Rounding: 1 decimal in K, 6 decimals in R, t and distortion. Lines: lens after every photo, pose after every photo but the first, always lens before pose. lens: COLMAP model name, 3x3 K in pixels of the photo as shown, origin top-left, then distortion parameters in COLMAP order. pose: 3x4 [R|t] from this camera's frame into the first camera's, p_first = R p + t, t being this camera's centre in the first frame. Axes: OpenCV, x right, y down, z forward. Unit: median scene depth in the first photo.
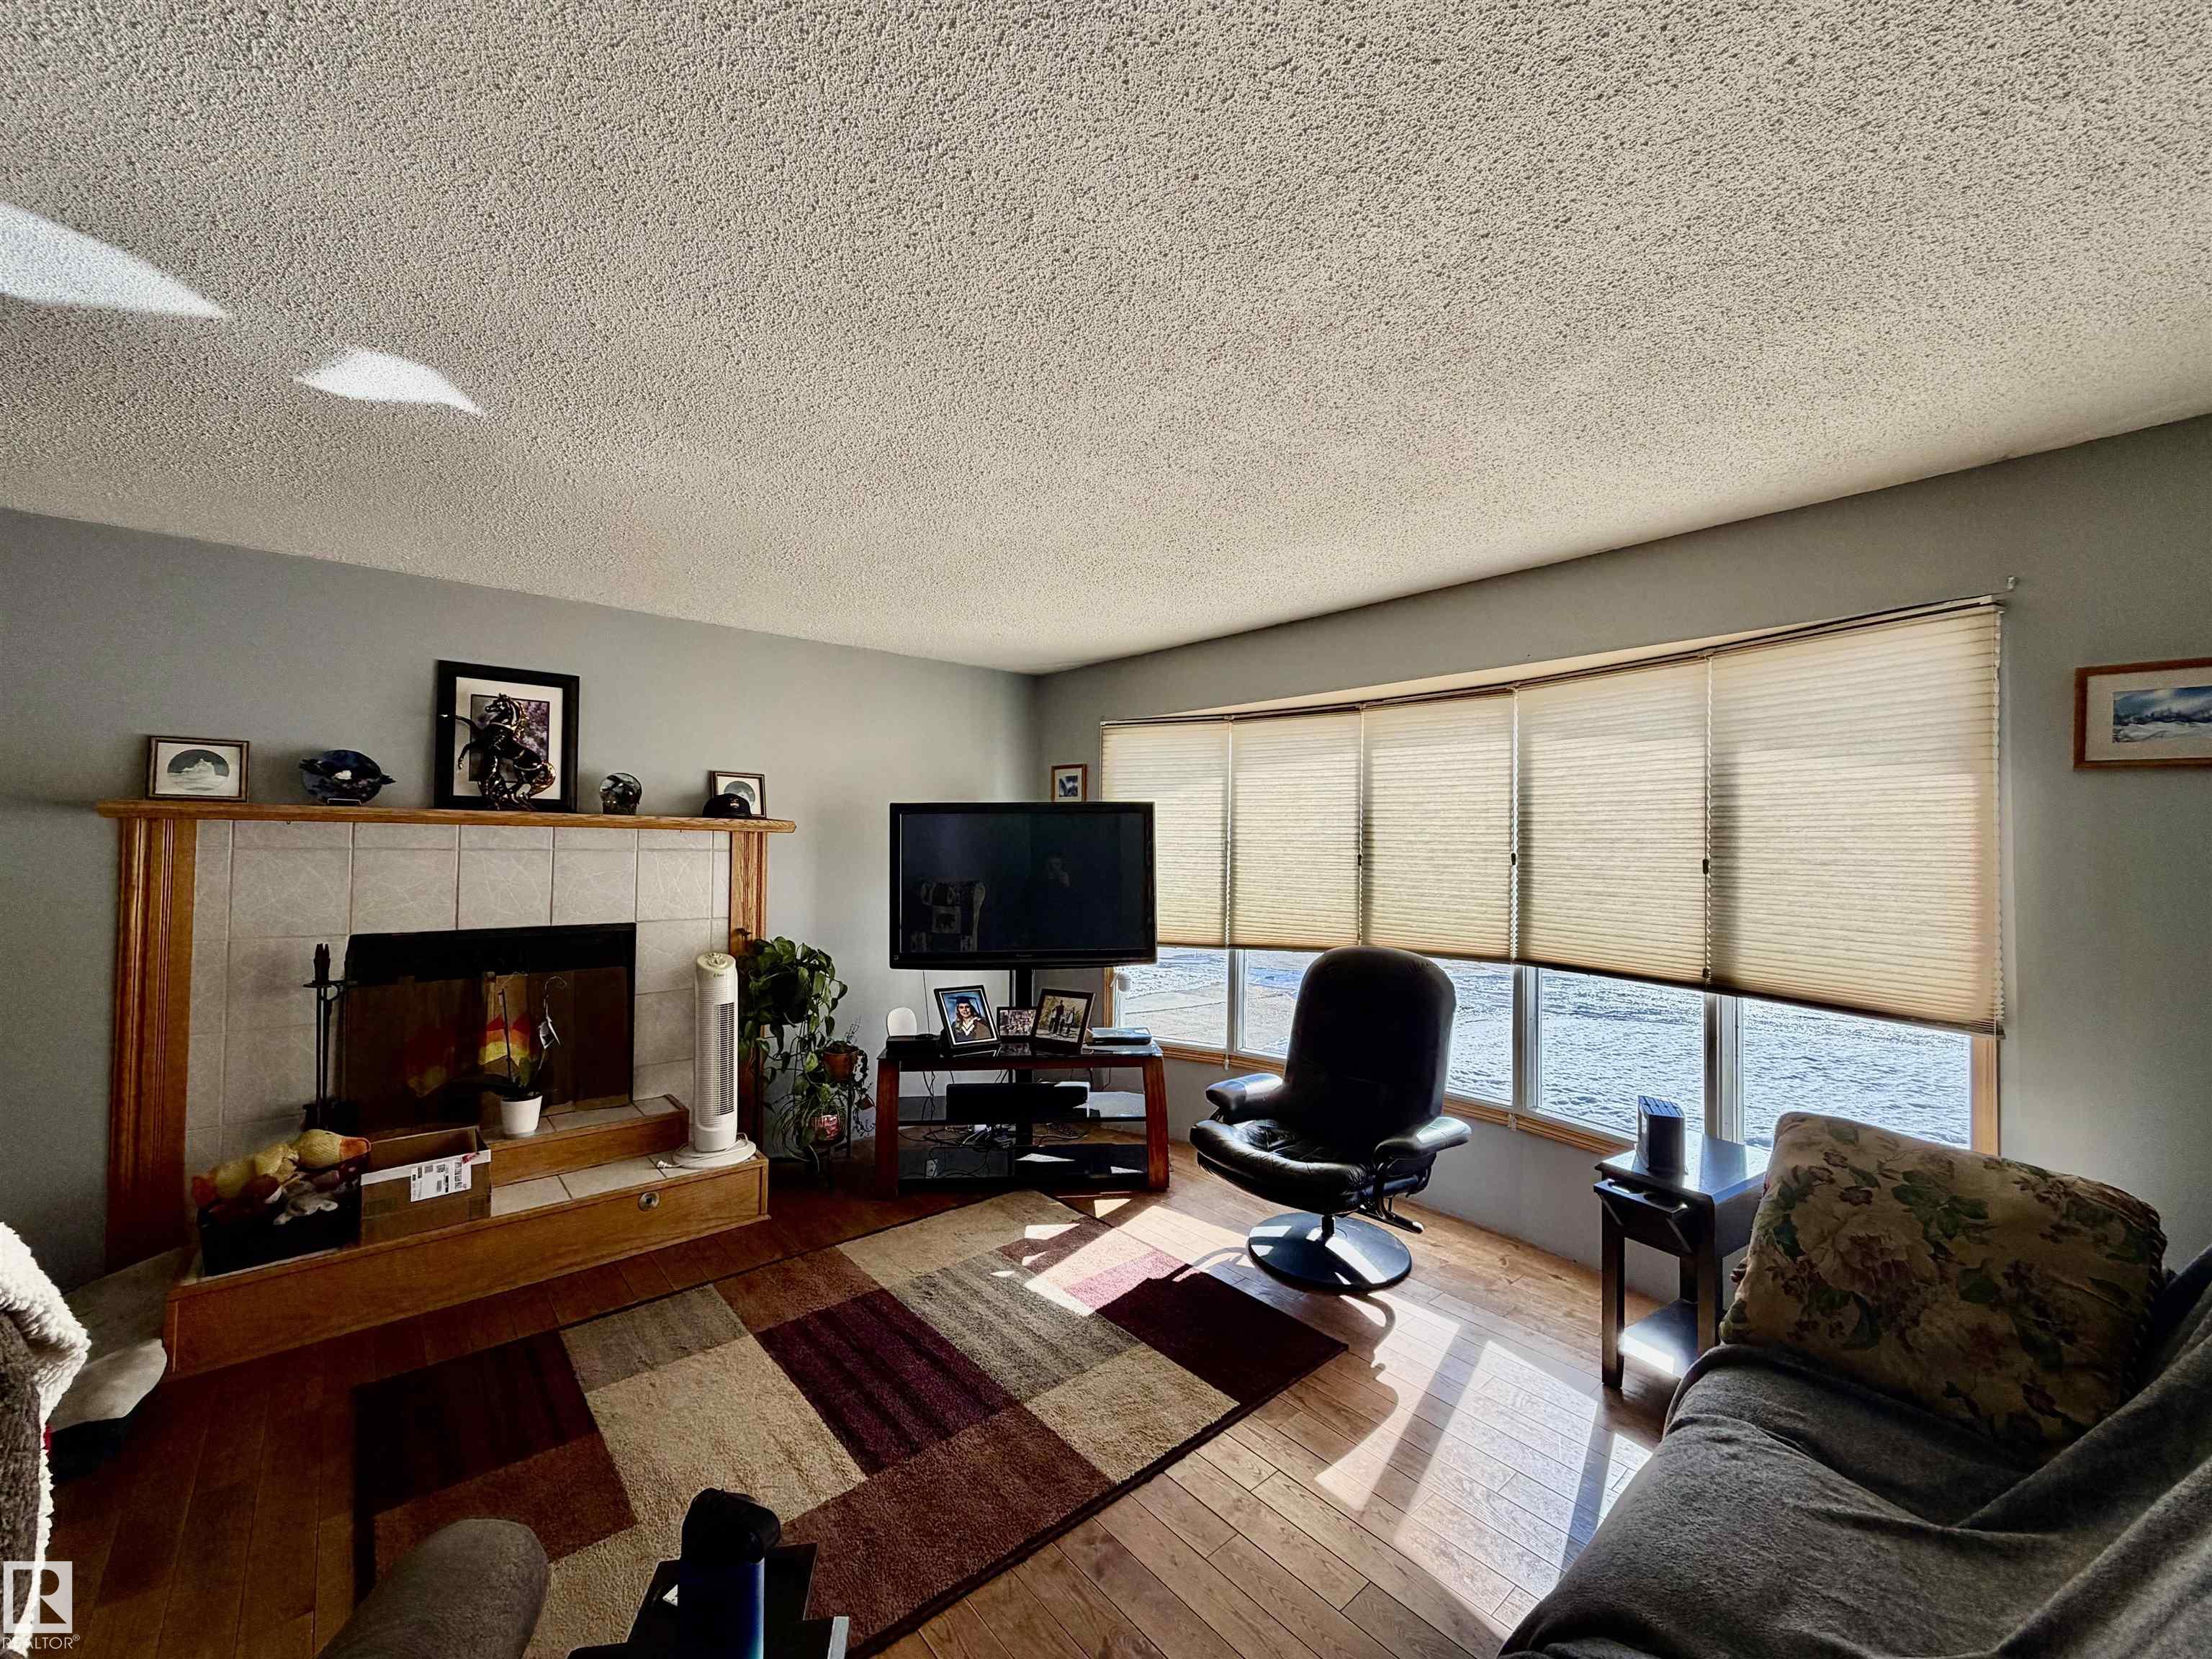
lens RADIAL K [[875.5, 0, 1090.1], [0, 875.5, 842.6], [0, 0, 1]] dist [-0.008709, 0.000084]
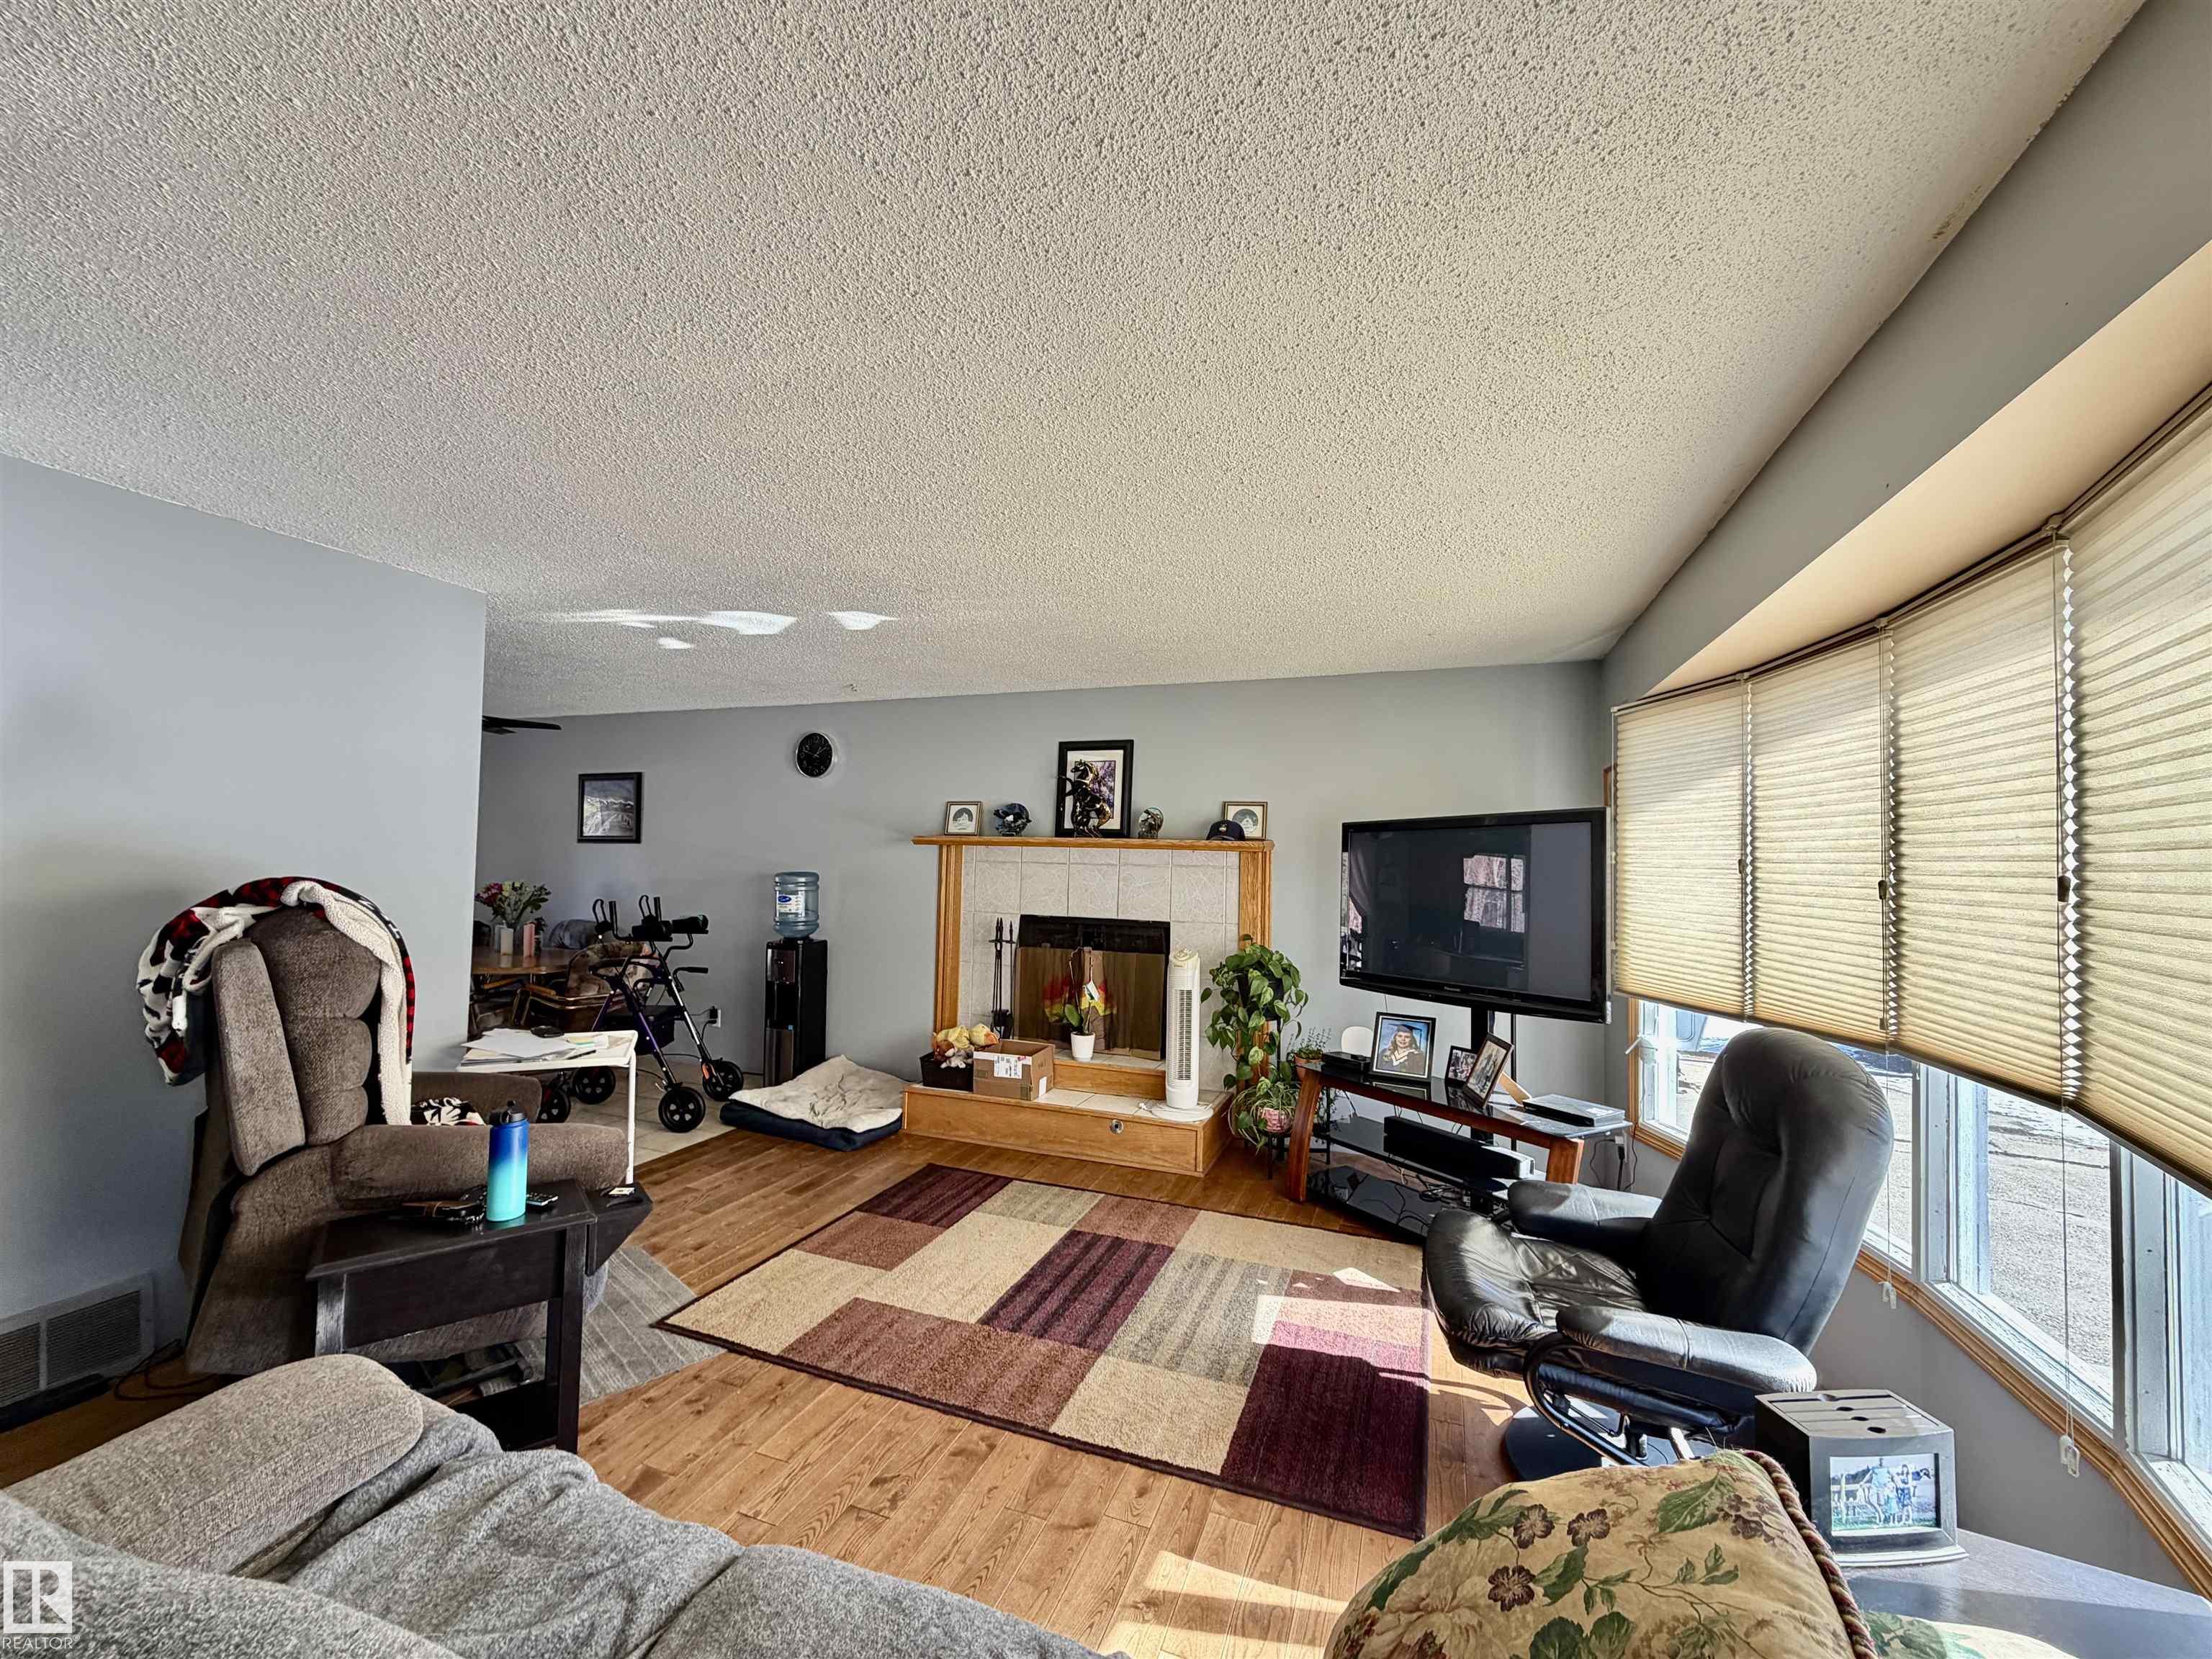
lens RADIAL K [[875.5, 0, 1083.2], [0, 875.5, 821.8], [0, 0, 1]] dist [-0.008709, 0.000084]
pose [[0.466371, -0.037707, -0.883785, 0.661502], [-0.011826, 0.998736, -0.048852, 0.009682], [0.884510, 0.033235, 0.465336, 0.308065]]
